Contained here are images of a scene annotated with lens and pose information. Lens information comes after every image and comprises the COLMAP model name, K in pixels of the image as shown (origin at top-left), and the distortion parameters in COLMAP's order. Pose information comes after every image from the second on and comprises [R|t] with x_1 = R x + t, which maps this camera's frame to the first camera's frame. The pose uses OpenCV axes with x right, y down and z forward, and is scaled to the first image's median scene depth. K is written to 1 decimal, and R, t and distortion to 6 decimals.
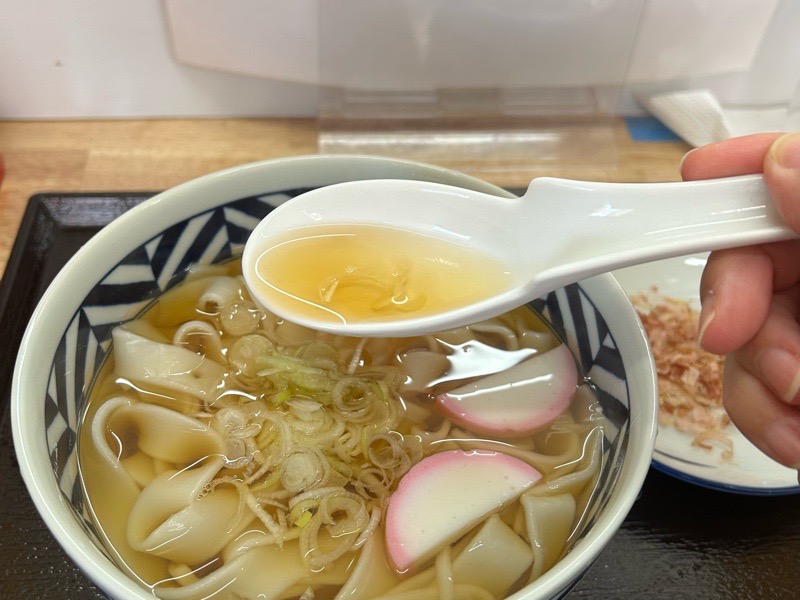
lens RADIAL K [[749.9, 0, 400.0], [0, 749.9, 300.0], [0, 0, 1]] dist [0.000208, -0.007568]
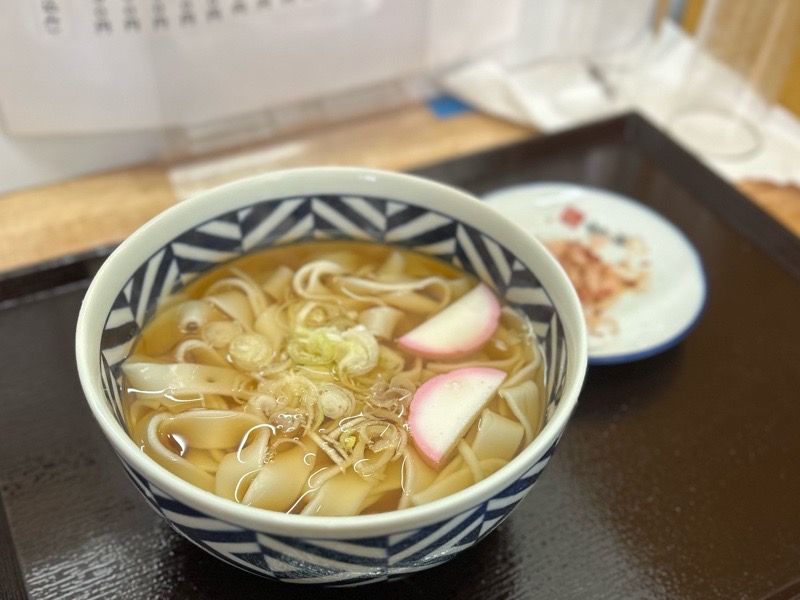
lens RADIAL K [[732.2, 0, 400.0], [0, 732.2, 300.0], [0, 0, 1]] dist [0.005978, -0.017363]
pose [[0.942110, -0.262916, 0.208097, -0.197140], [0.263619, 0.964306, 0.024861, 0.028458], [-0.207205, 0.031437, 0.977792, -0.191823]]
